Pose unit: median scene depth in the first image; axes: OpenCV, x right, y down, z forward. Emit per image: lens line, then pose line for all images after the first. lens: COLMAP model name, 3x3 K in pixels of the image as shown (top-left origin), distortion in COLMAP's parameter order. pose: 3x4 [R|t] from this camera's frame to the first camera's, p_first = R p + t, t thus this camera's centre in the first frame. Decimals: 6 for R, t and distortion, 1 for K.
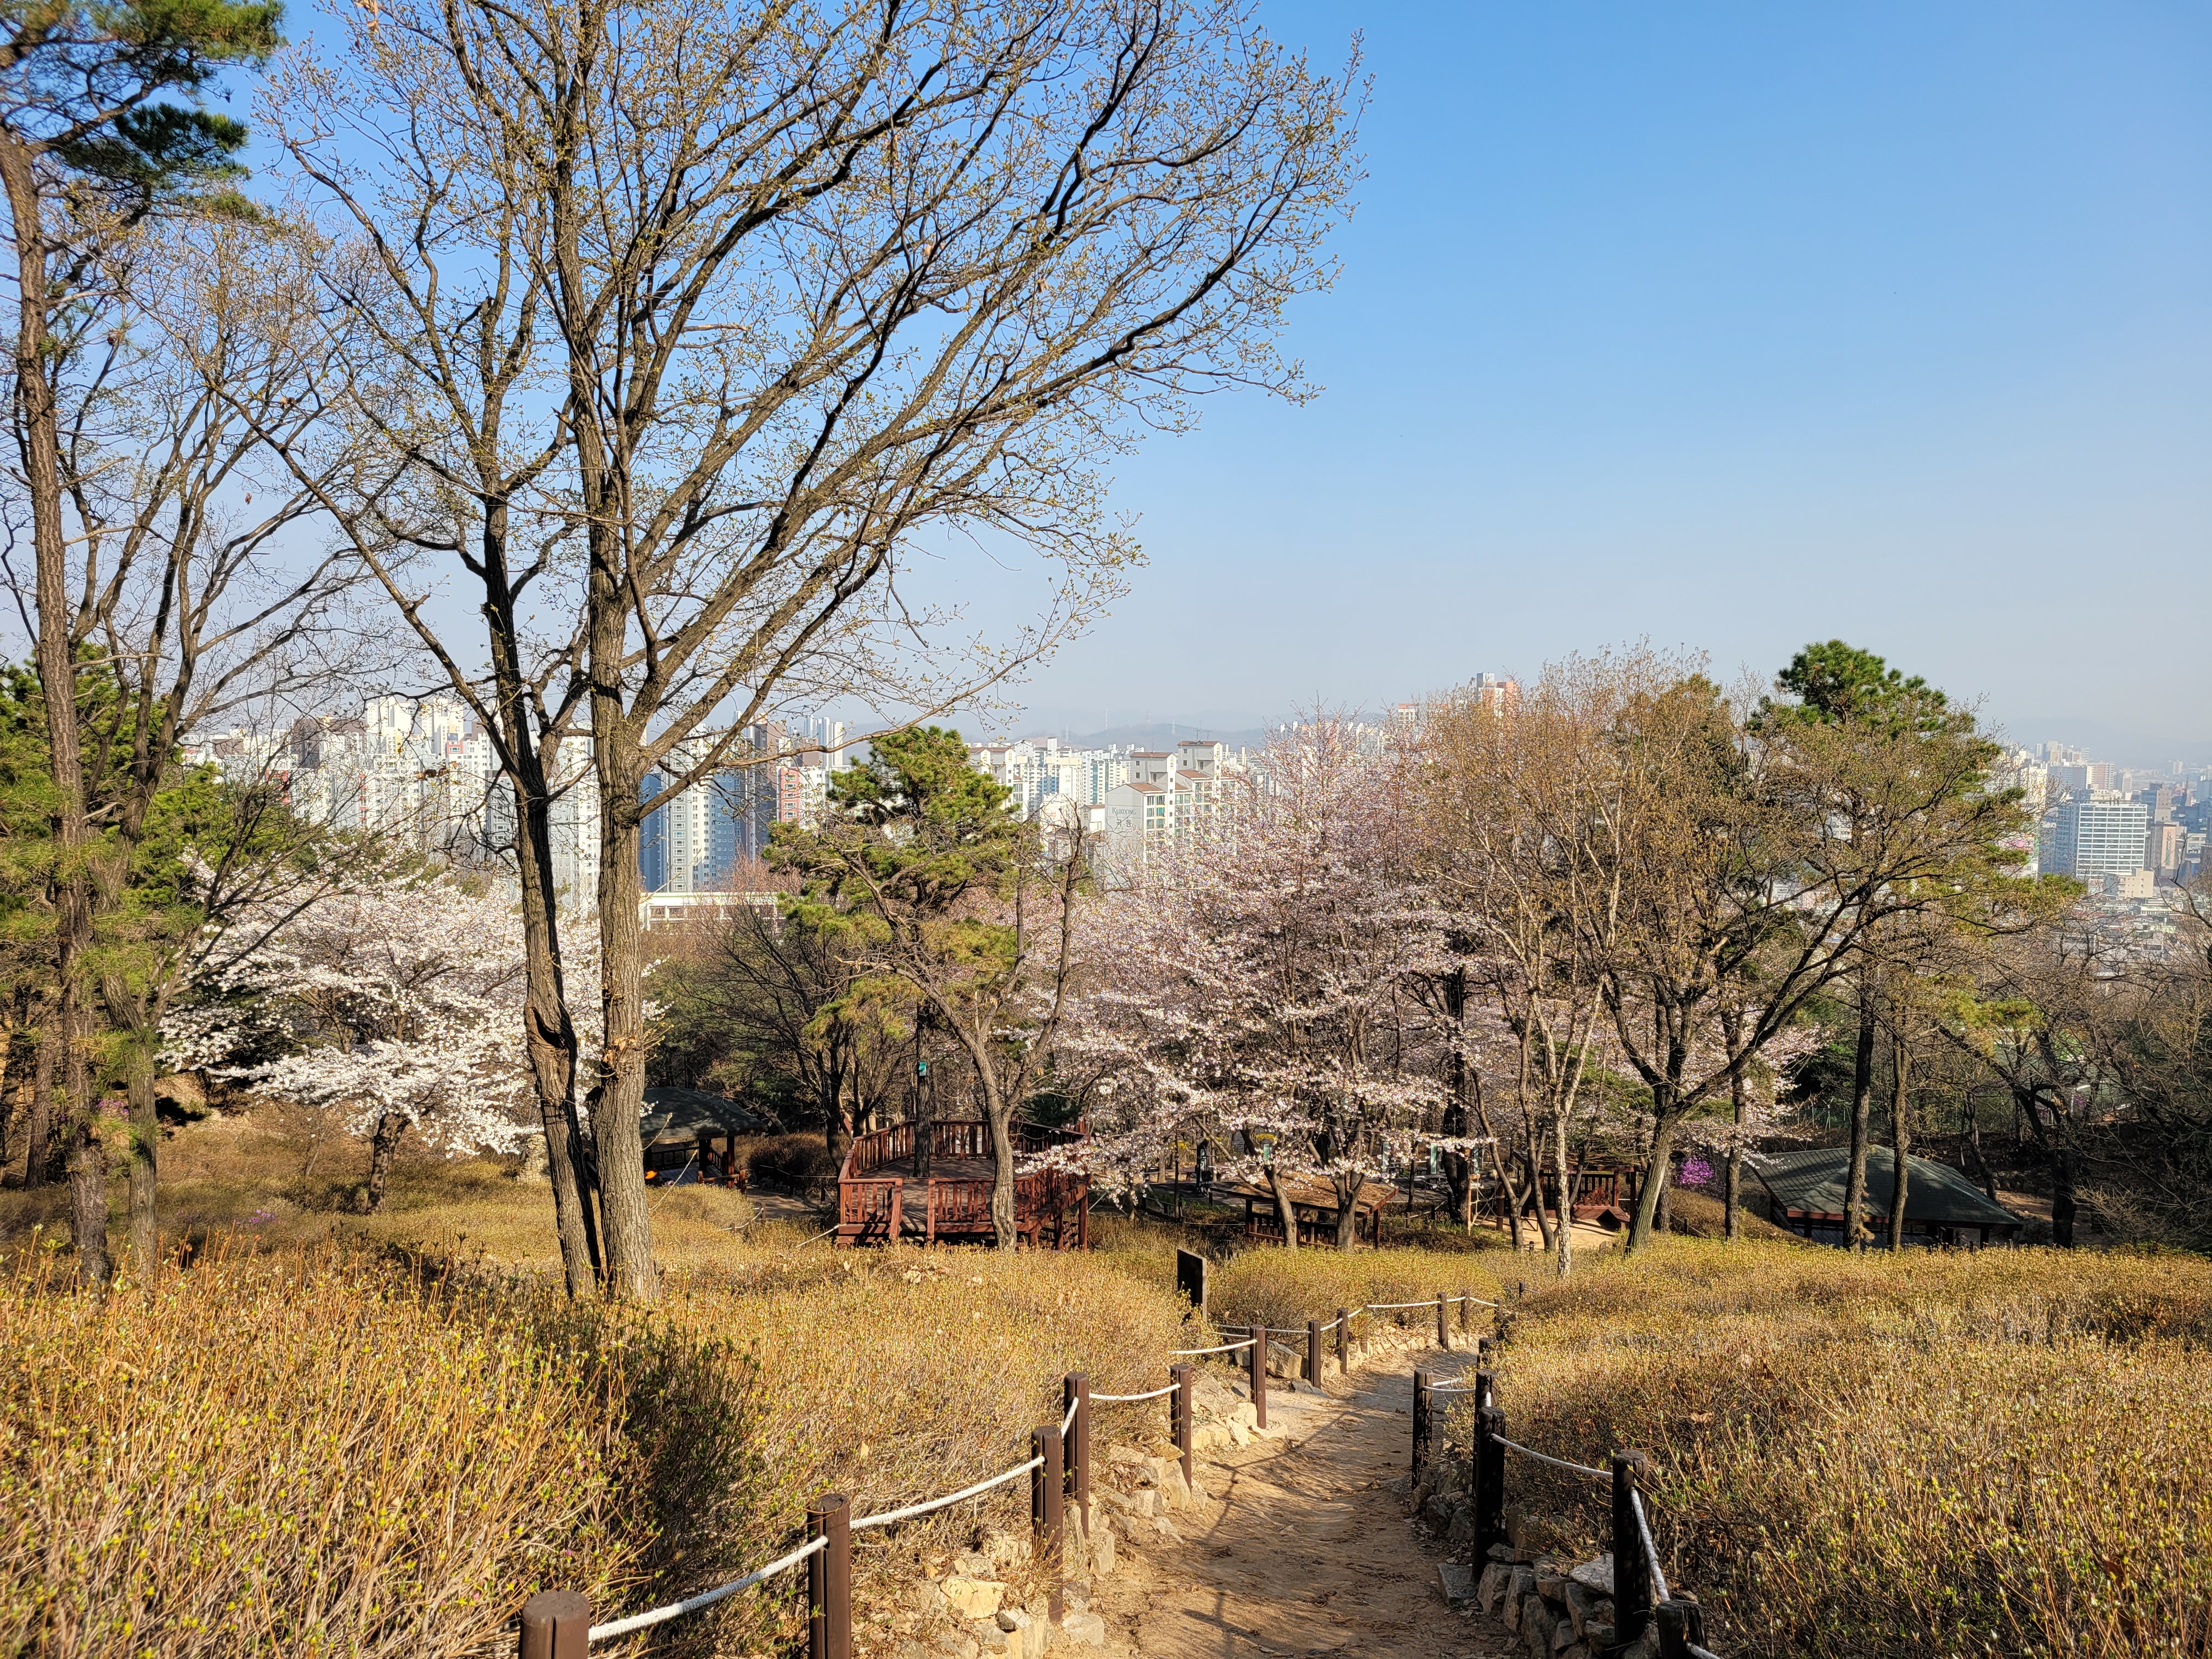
lens RADIAL K [[1695.2, 0, 1110.2], [0, 1695.2, 829.7], [0, 0, 1]] dist [0.031087, -0.007823]
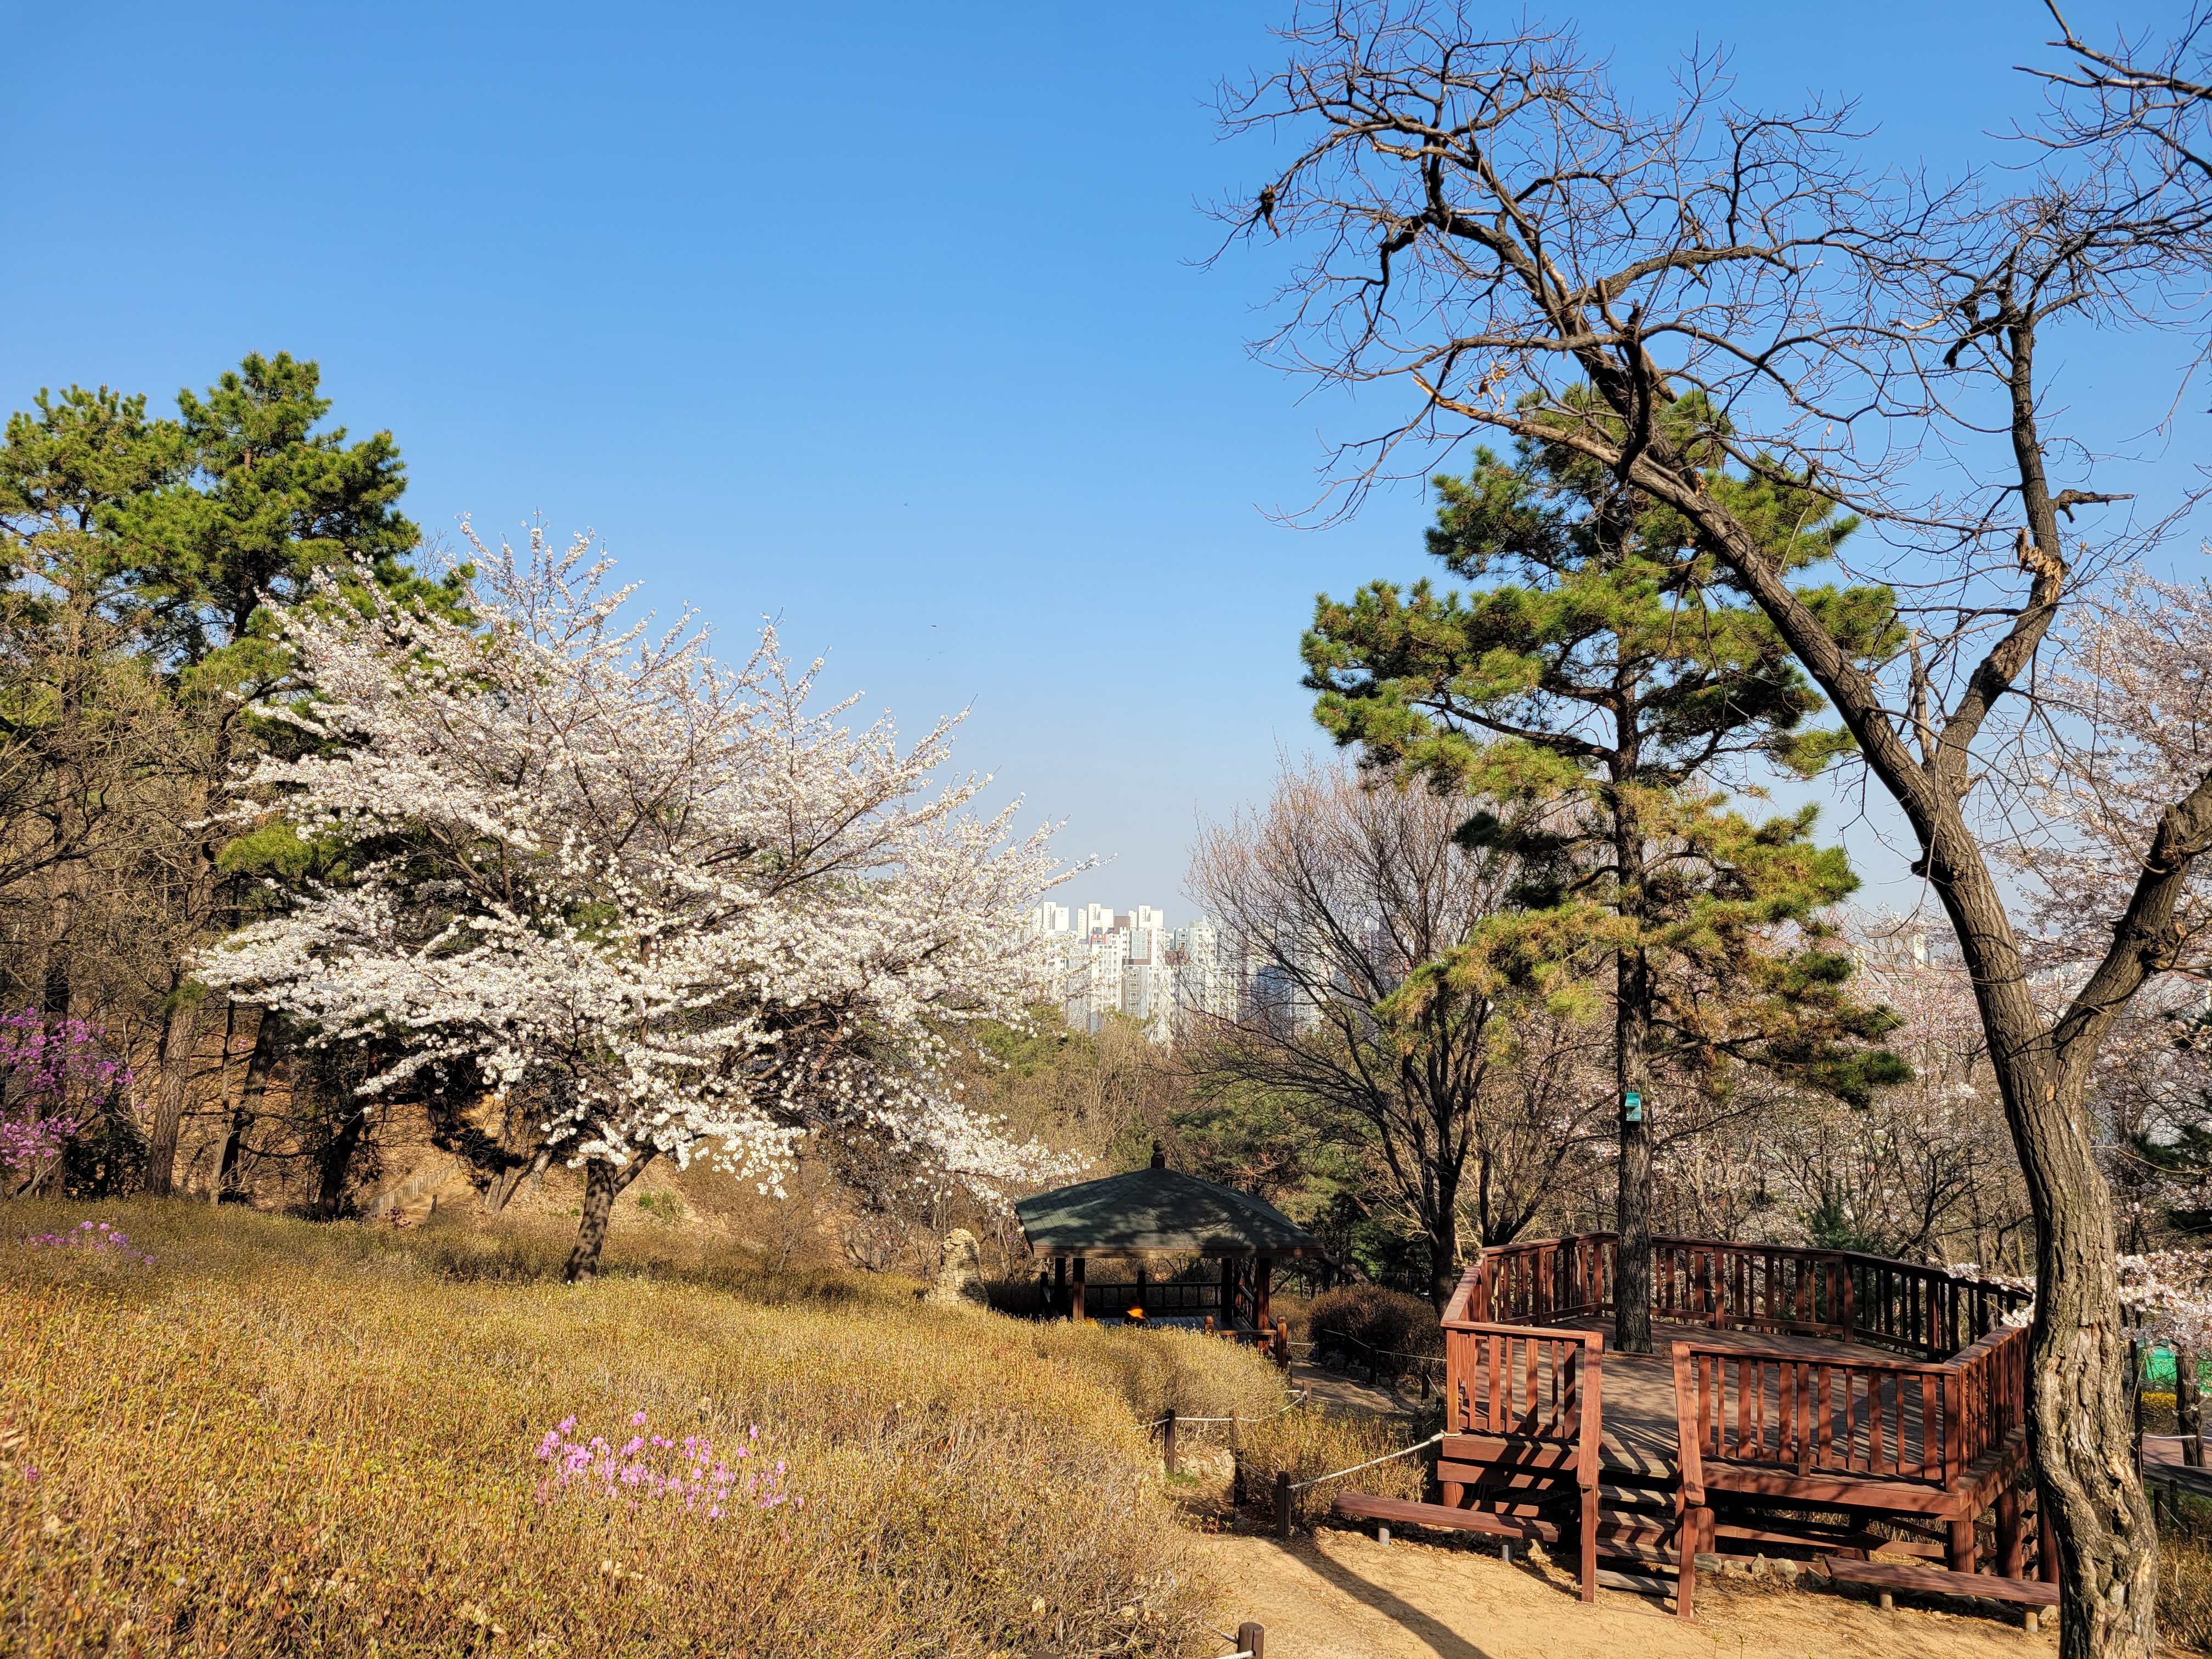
lens RADIAL K [[1695.2, 0, 1103.3], [0, 1695.2, 823.8], [0, 0, 1]] dist [0.031087, -0.007823]
pose [[0.933050, -0.005226, -0.359708, -0.085259], [-0.040215, 0.992112, -0.118726, 0.135102], [0.357492, 0.125243, 0.925480, 0.556739]]
